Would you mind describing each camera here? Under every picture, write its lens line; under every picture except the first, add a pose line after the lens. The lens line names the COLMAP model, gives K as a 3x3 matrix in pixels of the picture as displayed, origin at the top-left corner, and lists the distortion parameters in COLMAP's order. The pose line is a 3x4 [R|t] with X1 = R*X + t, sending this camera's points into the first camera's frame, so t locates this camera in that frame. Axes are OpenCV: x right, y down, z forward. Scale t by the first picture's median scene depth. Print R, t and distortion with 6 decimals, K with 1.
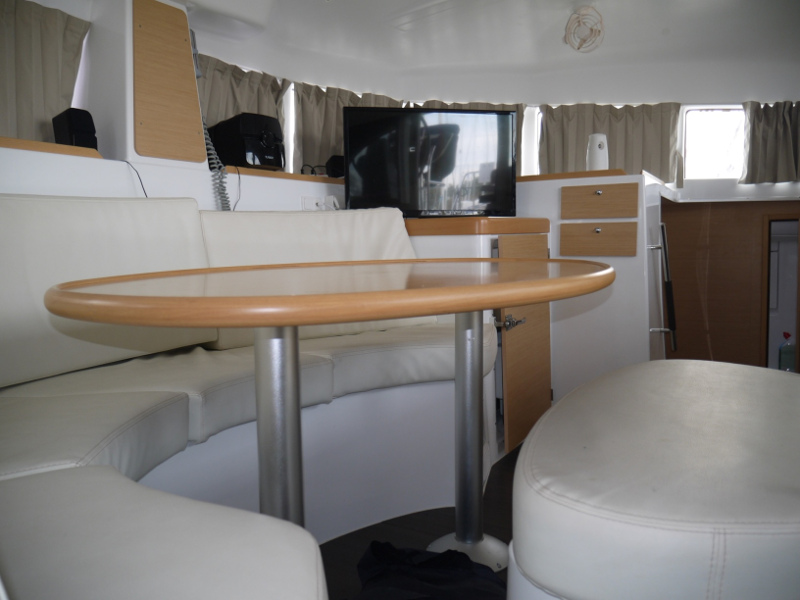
lens RADIAL K [[651.3, 0, 402.5], [0, 651.3, 303.2], [0, 0, 1]] dist [-0.041752, 0.017117]
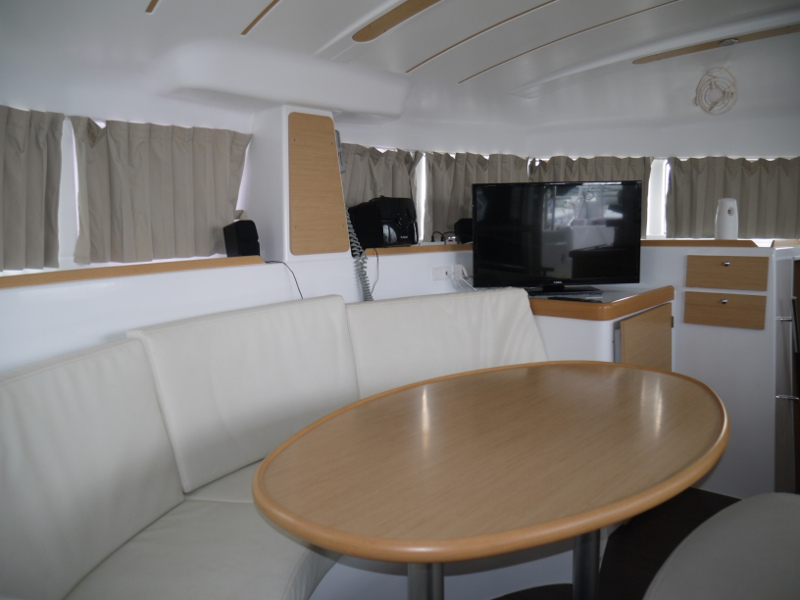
lens RADIAL K [[651.3, 0, 400.3], [0, 651.3, 298.4], [0, 0, 1]] dist [-0.041752, 0.017117]
pose [[0.982923, 0.015860, -0.183331, -0.008670], [-0.009073, 0.999244, 0.037798, -0.150294], [0.183792, -0.035489, 0.982324, -0.072930]]
